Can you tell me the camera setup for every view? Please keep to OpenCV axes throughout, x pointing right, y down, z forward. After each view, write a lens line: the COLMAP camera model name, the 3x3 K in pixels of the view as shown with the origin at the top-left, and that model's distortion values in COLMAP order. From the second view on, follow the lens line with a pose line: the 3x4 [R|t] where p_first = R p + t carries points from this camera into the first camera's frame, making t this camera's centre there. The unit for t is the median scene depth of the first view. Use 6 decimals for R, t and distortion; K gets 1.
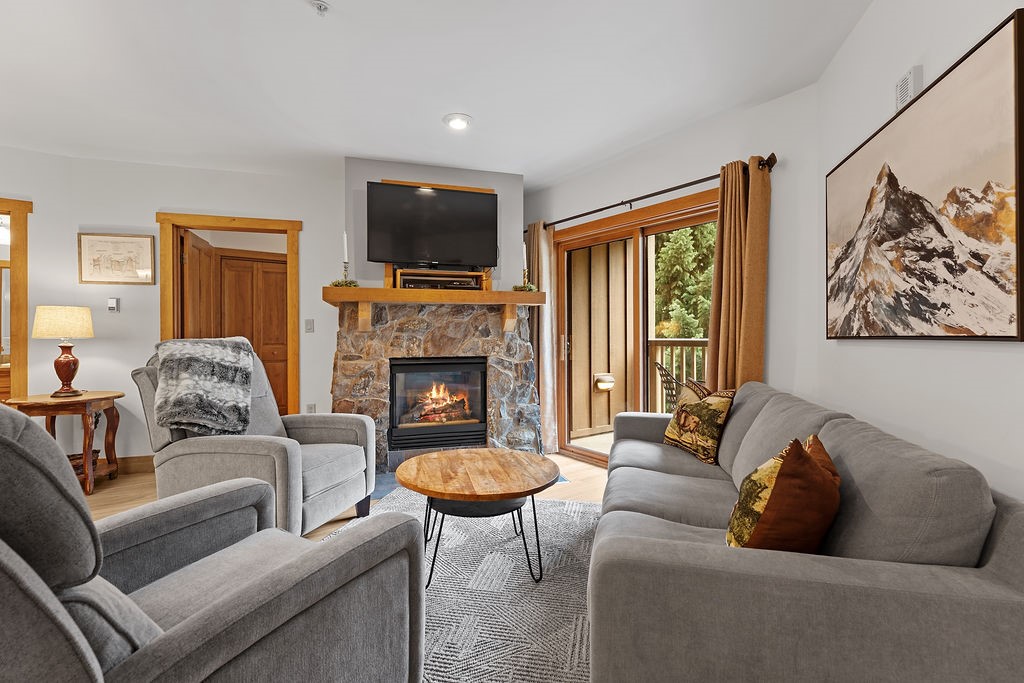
lens RADIAL K [[458.4, 0, 508.6], [0, 458.4, 340.2], [0, 0, 1]] dist [-0.001751, -0.001105]
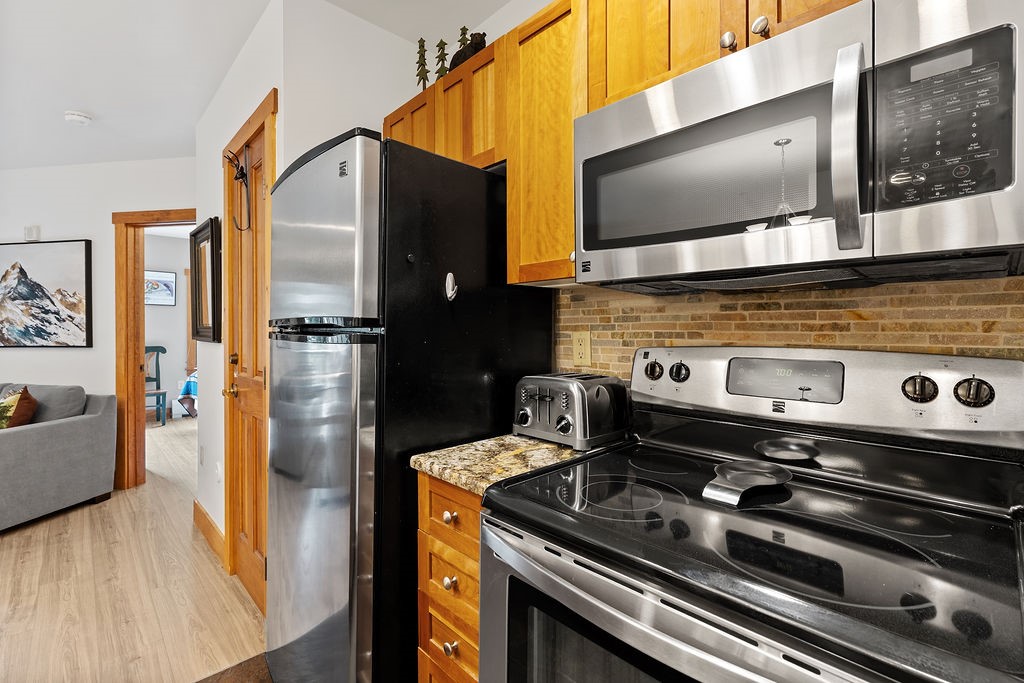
lens RADIAL K [[460.3, 0, 508.9], [0, 460.3, 329.4], [0, 0, 1]] dist [0.000570, 0.000132]
pose [[-0.114545, 0.006905, 0.993394, -1.393371], [0.013325, 0.999897, -0.005414, -0.039738], [-0.993329, 0.012616, -0.114626, -0.894242]]
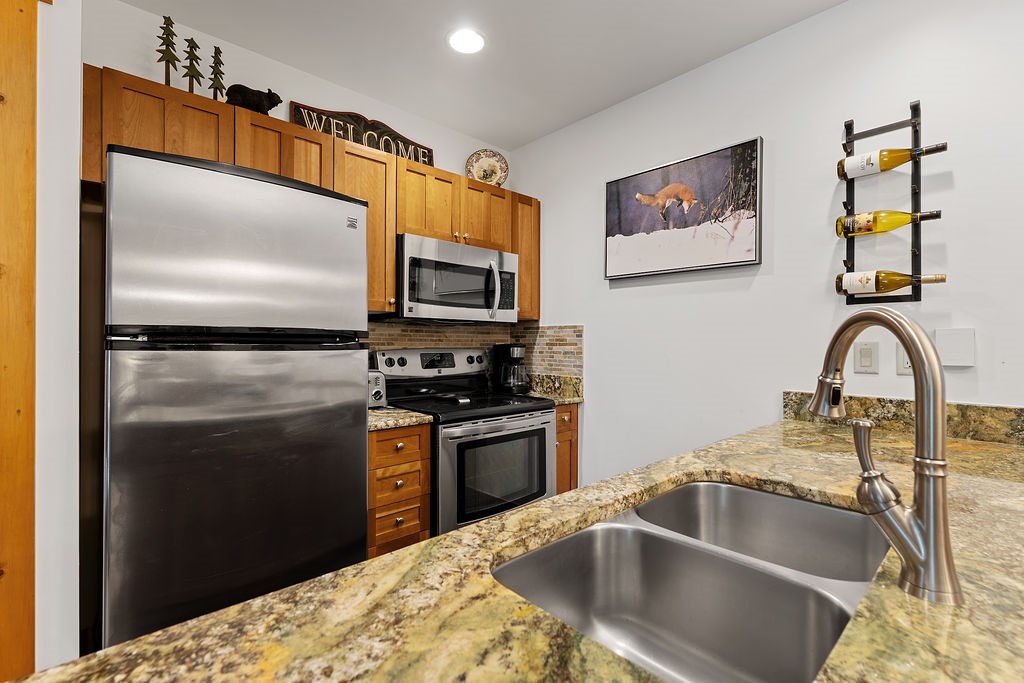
lens RADIAL K [[458.4, 0, 508.6], [0, 458.4, 340.2], [0, 0, 1]] dist [-0.001751, -0.001105]
pose [[-0.994775, 0.002026, -0.102076, -0.954731], [0.001236, 0.999969, 0.007799, -0.051928], [0.102089, 0.007632, -0.994746, 0.127696]]
